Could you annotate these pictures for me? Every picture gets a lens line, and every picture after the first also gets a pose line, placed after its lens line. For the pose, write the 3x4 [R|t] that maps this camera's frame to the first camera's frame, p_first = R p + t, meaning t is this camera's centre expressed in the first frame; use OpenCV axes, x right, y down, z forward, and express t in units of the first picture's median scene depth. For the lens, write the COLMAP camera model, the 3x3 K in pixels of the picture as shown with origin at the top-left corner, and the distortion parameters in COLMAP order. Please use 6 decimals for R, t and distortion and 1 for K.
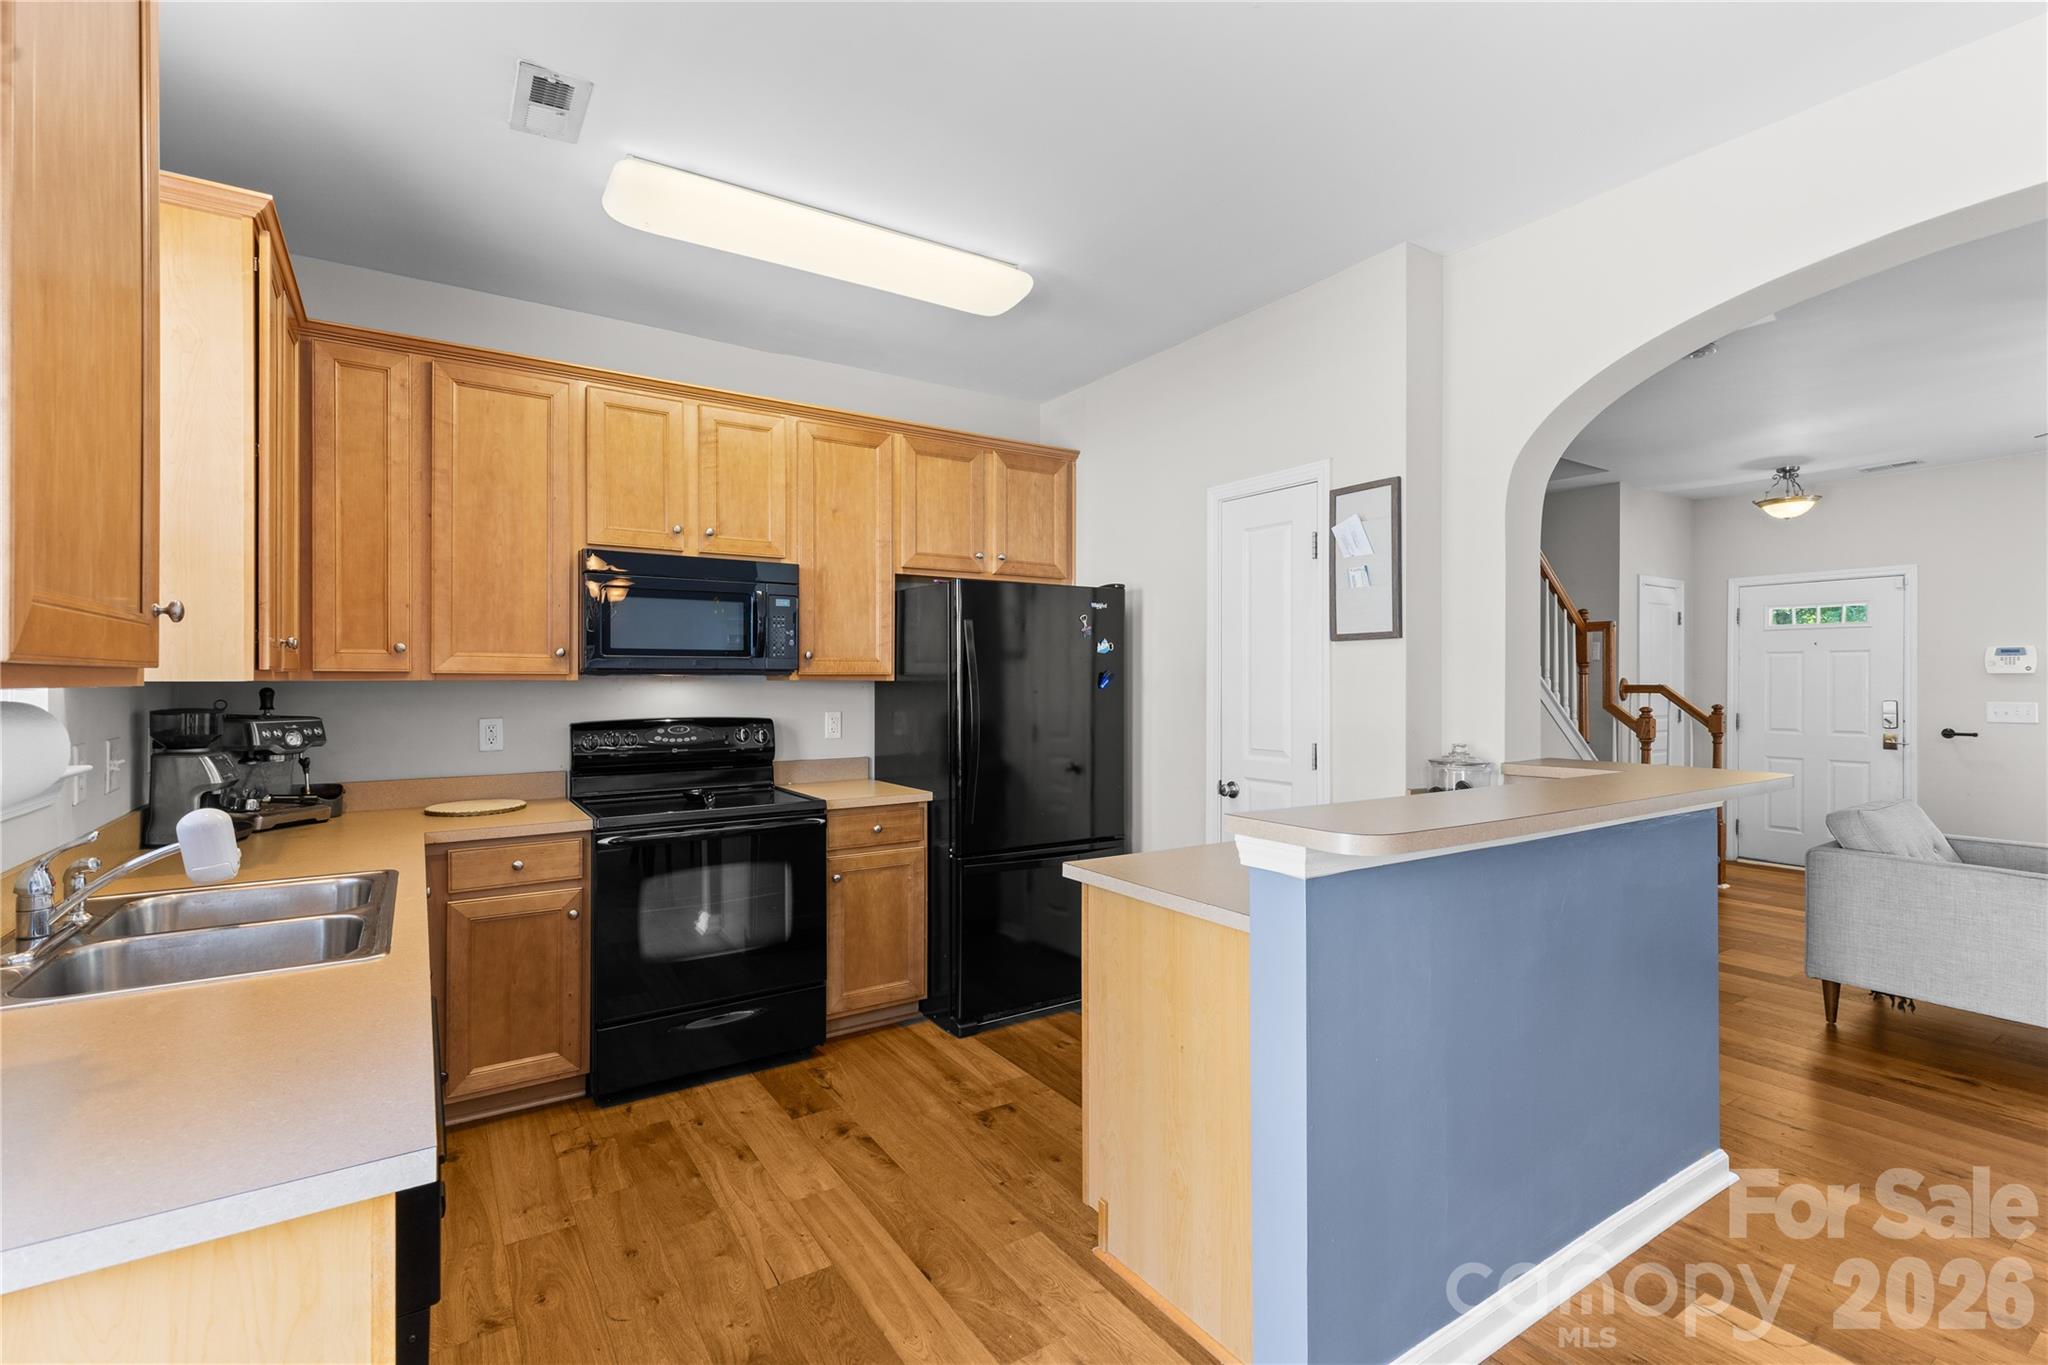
lens RADIAL K [[920.3, 0, 1021.6], [0, 920.3, 677.0], [0, 0, 1]] dist [0.005190, -0.000247]
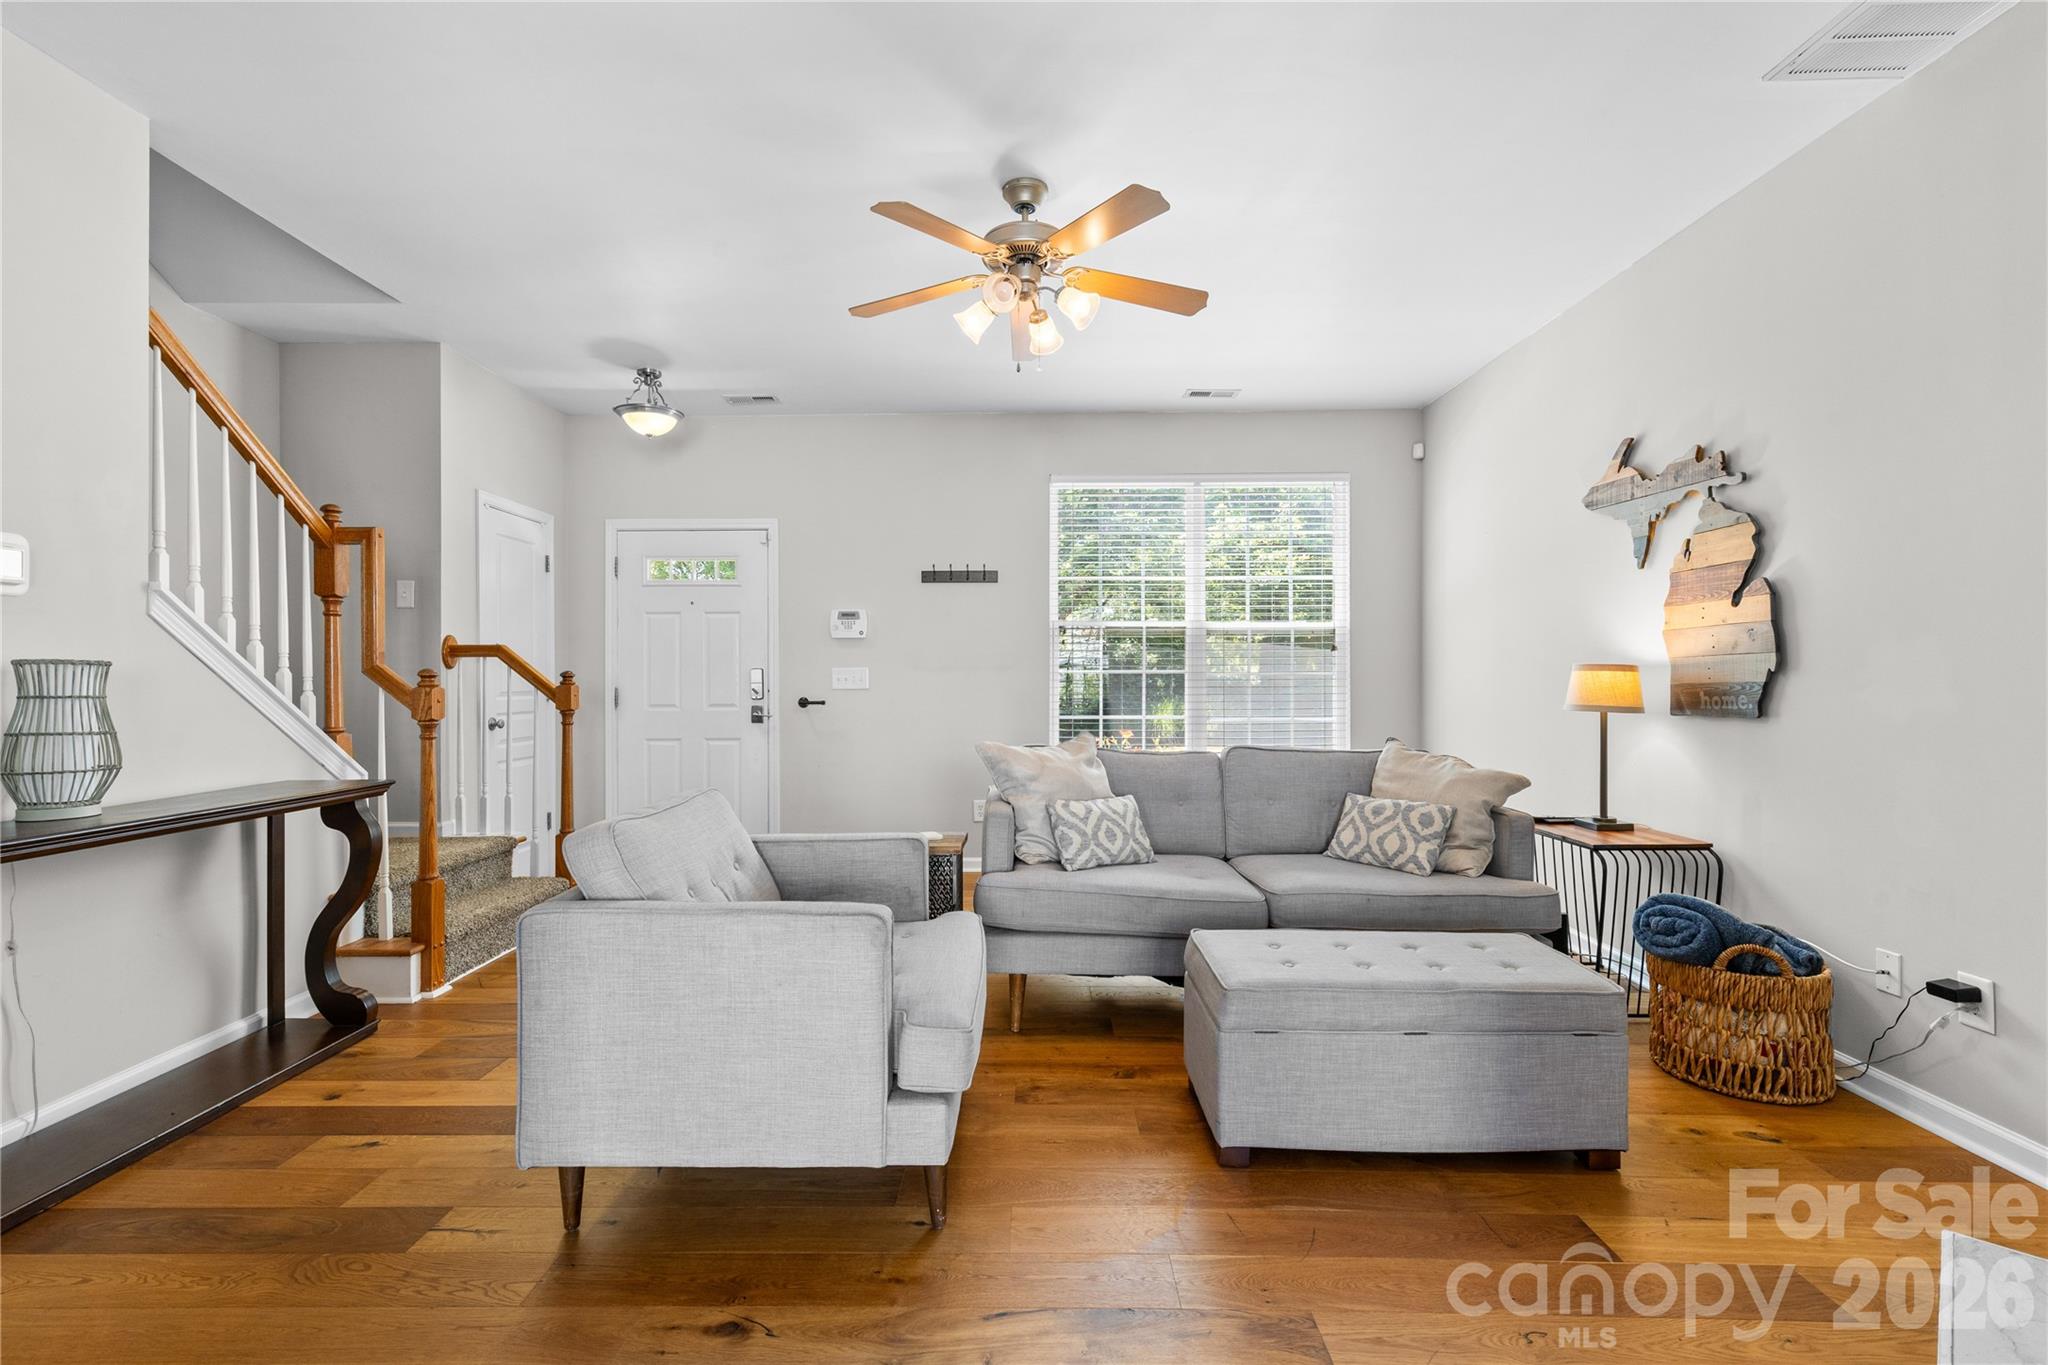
lens RADIAL K [[920.3, 0, 1032.5], [0, 920.3, 684.4], [0, 0, 1]] dist [0.005190, -0.000247]
pose [[0.548289, -0.008655, 0.836244, 0.363749], [0.001877, 0.999957, 0.009119, 0.036104], [-0.836287, -0.003431, 0.548282, 0.306655]]
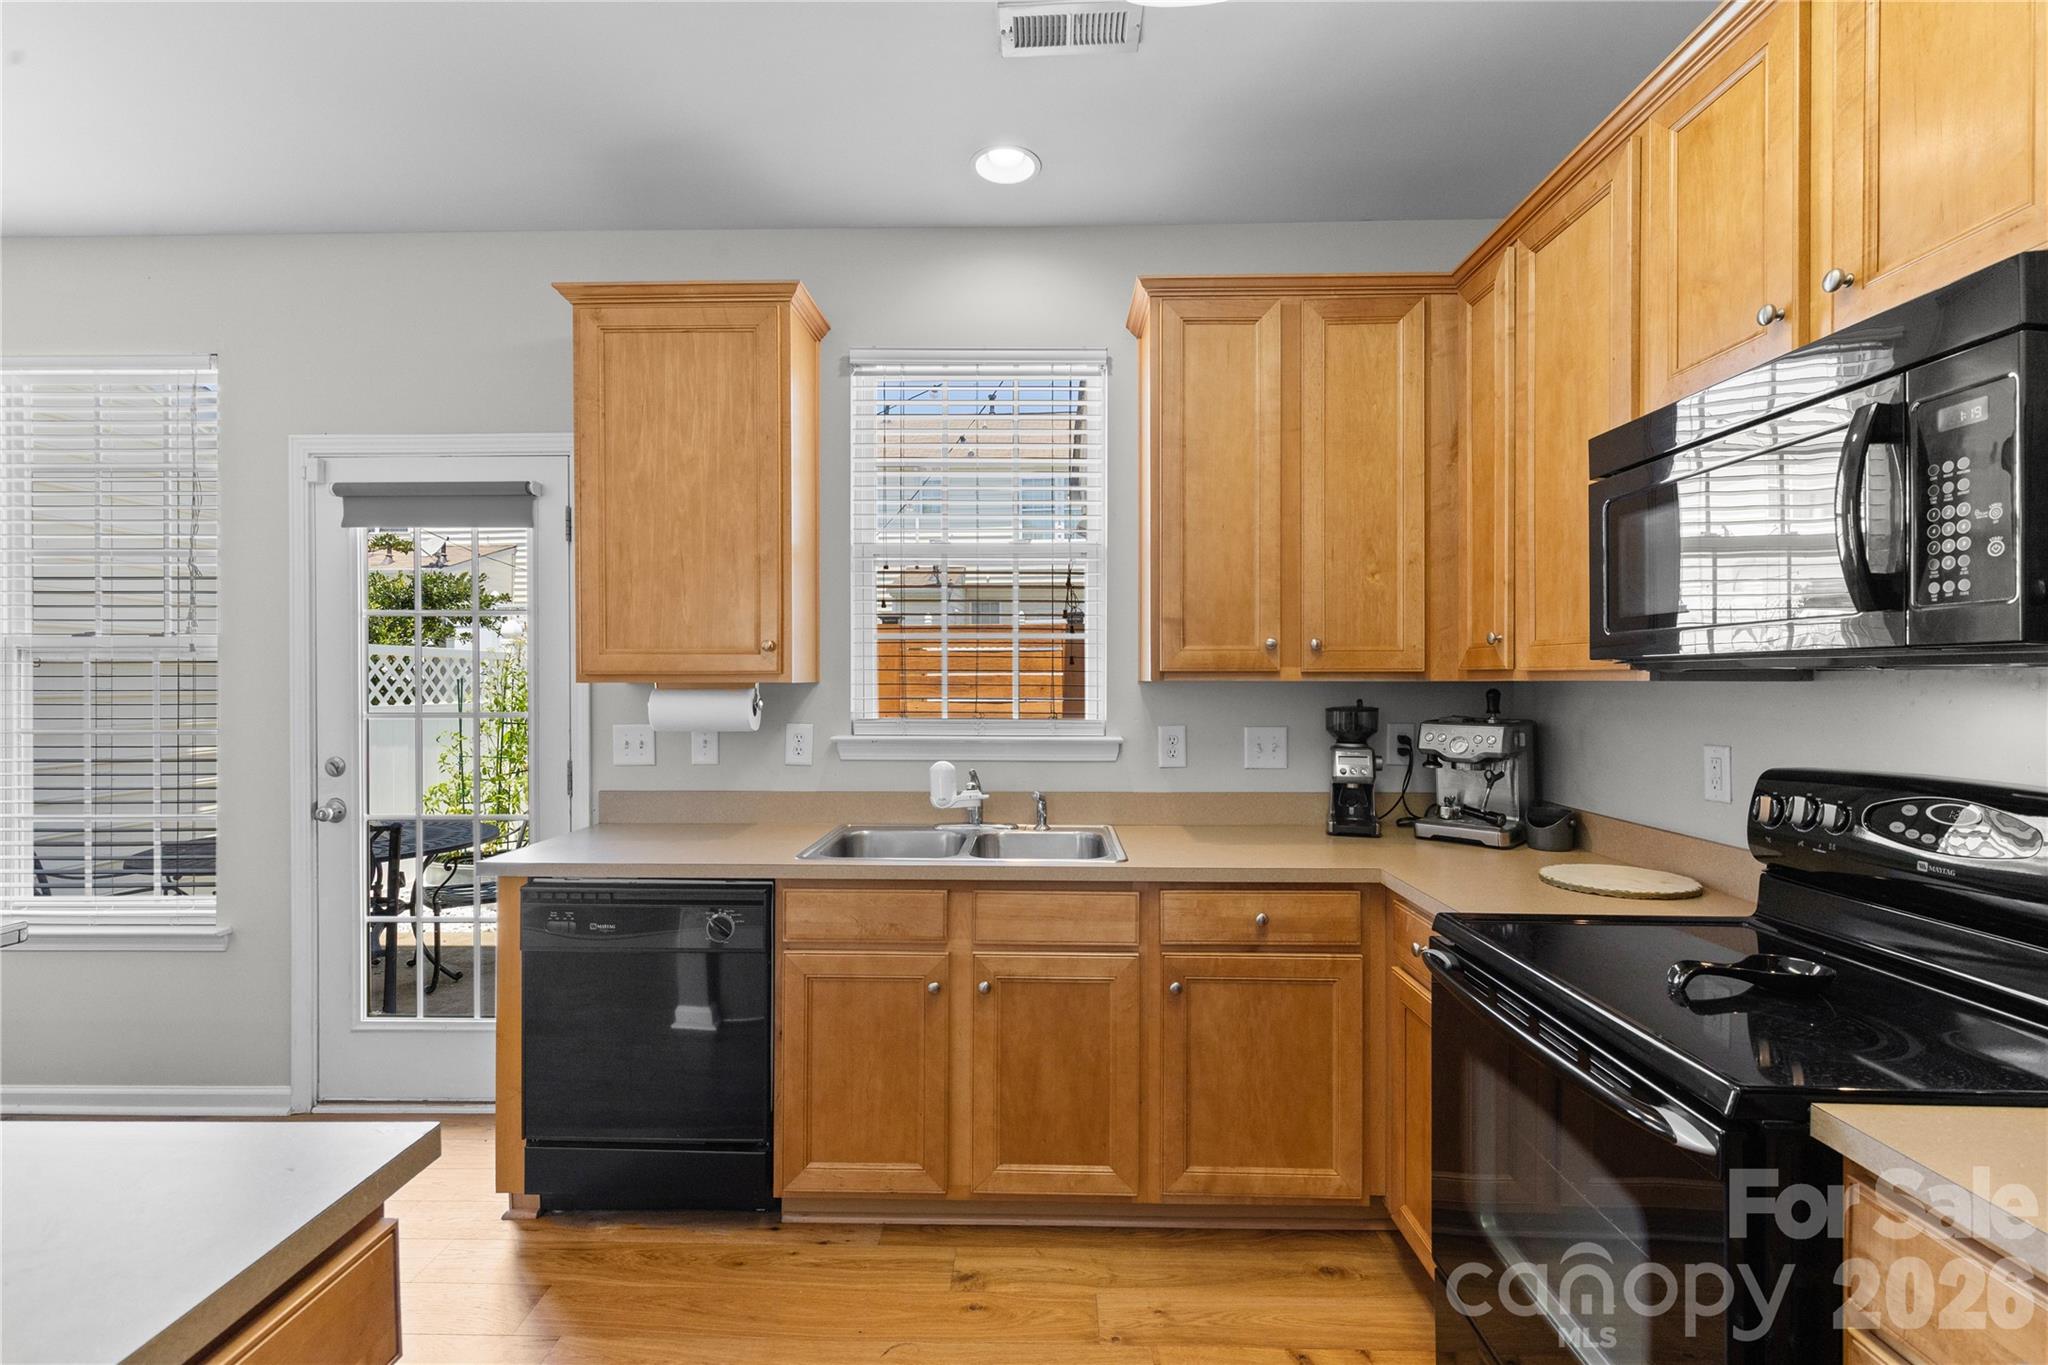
lens RADIAL K [[920.3, 0, 1023.7], [0, 920.3, 681.9], [0, 0, 1]] dist [0.005190, -0.000247]
pose [[-0.573817, -0.001683, -0.818982, 0.089247], [0.000219, 0.999998, -0.002209, 0.002742], [0.818983, -0.001447, -0.573815, 0.556043]]
